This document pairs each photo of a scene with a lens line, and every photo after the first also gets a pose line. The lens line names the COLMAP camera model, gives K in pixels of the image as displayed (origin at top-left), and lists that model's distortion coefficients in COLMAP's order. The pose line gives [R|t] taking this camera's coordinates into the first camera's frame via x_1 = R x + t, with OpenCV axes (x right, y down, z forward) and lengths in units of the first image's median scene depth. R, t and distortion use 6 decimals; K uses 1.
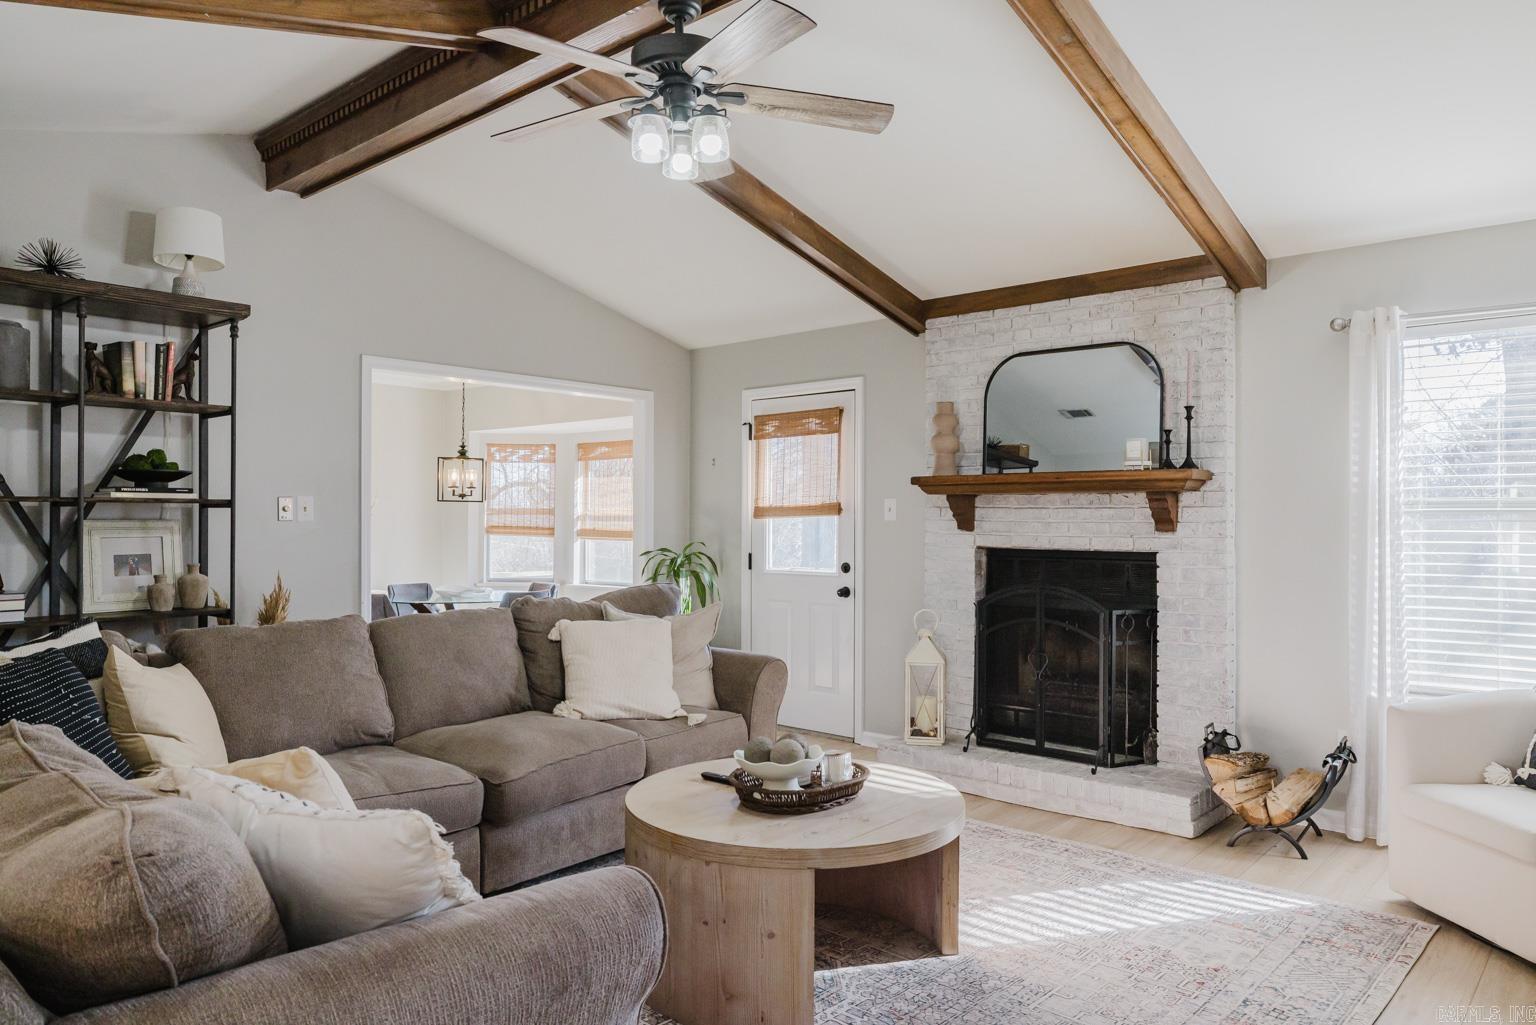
lens RADIAL K [[1029.6, 0, 774.0], [0, 1029.6, 506.4], [0, 0, 1]] dist [0.004084, -0.001483]
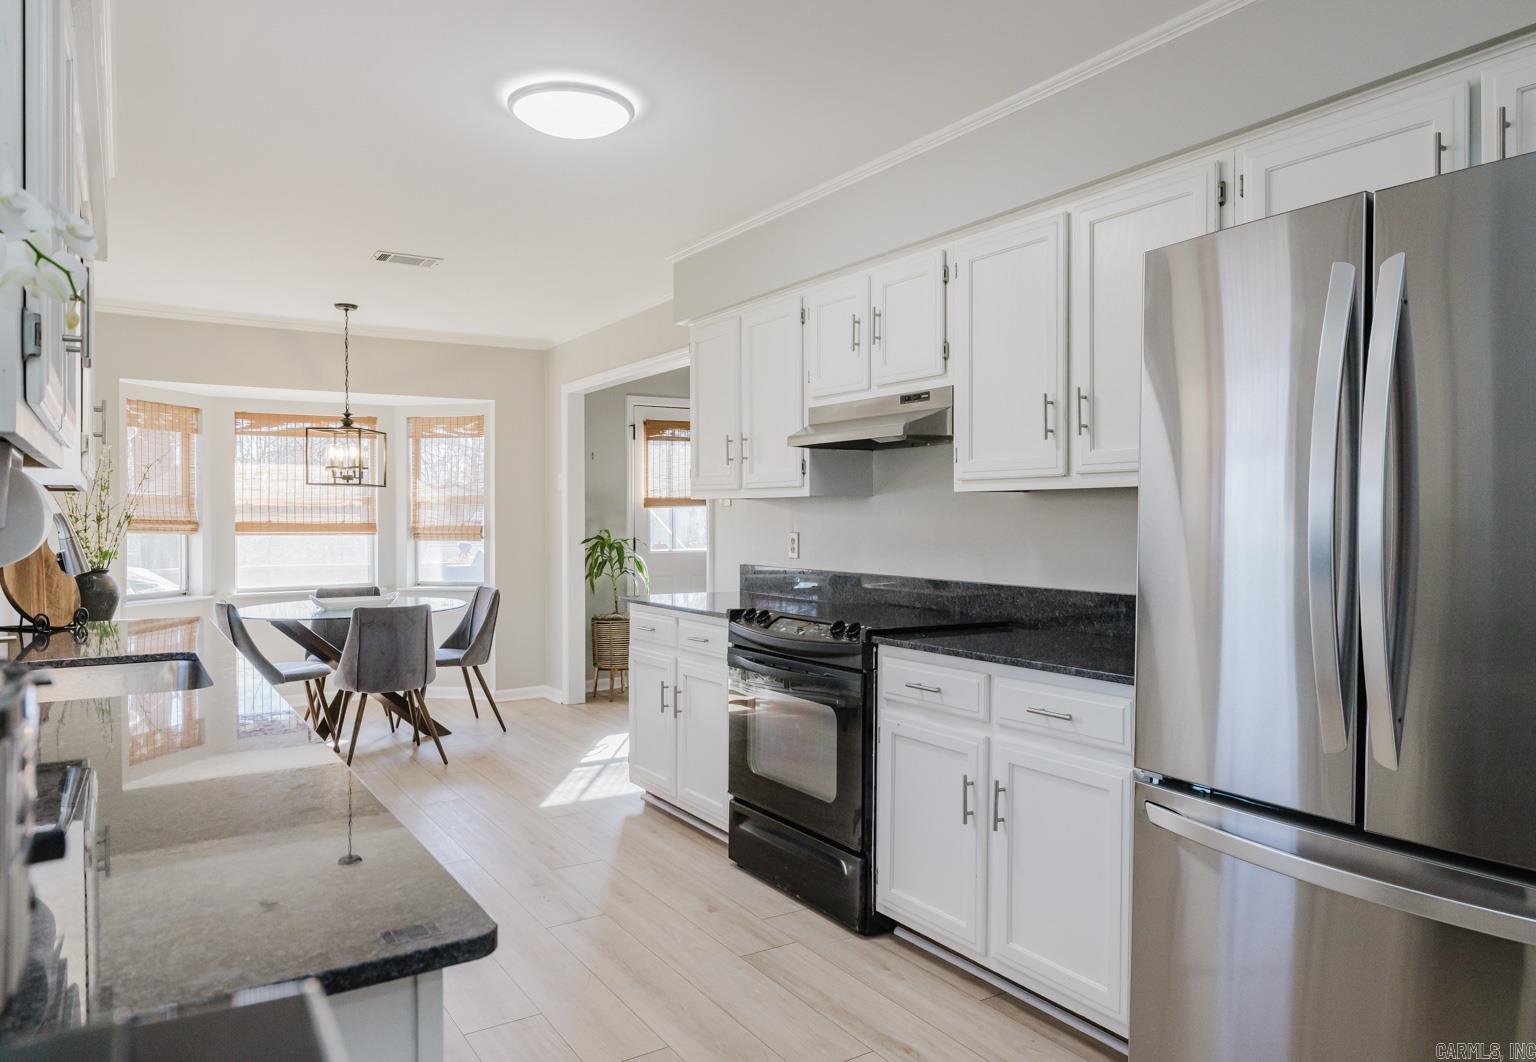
lens RADIAL K [[1000.3, 0, 755.4], [0, 1000.3, 528.4], [0, 0, 1]] dist [-0.020497, -0.000109]
pose [[0.281496, -0.014175, 0.959458, -1.297410], [-0.006530, 0.999839, 0.016688, 0.018319], [-0.959540, -0.010963, 0.281358, 0.681505]]
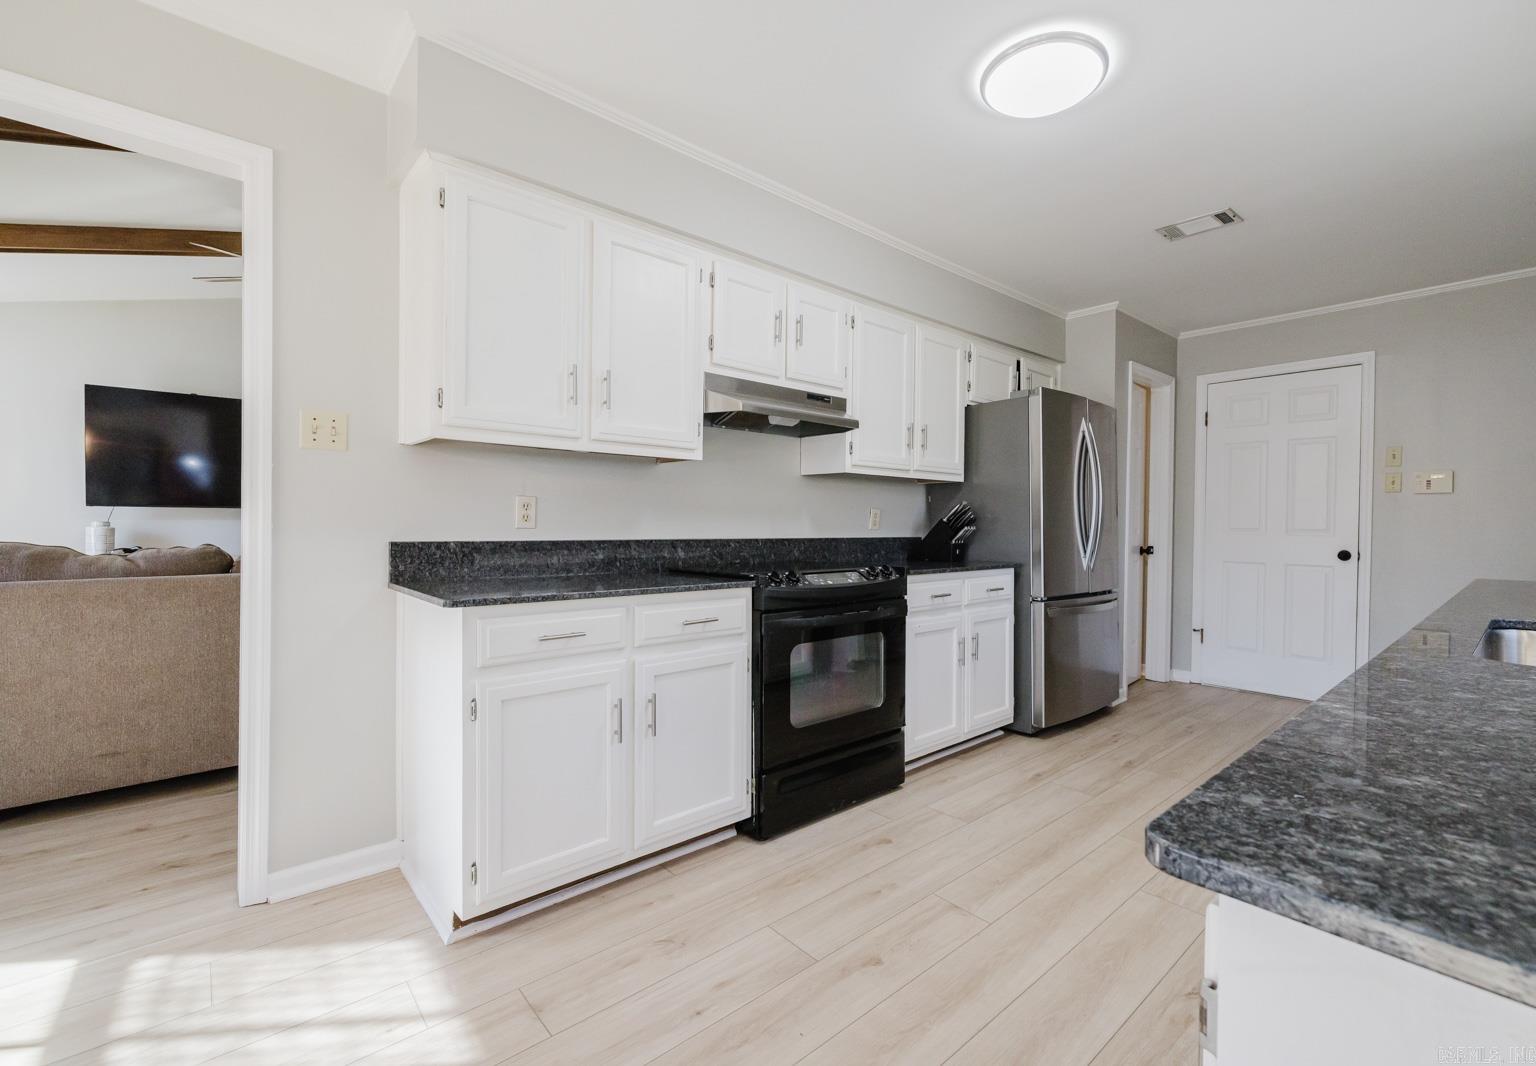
lens RADIAL K [[666.6, 0, 799.2], [0, 666.6, 523.2], [0, 0, 1]] dist [-0.000837, 0.000002]
pose [[-0.992340, -0.012727, 0.122883, -0.733746], [-0.013492, 0.999894, -0.005394, 0.053009], [-0.122801, -0.007011, -0.992407, 1.304534]]
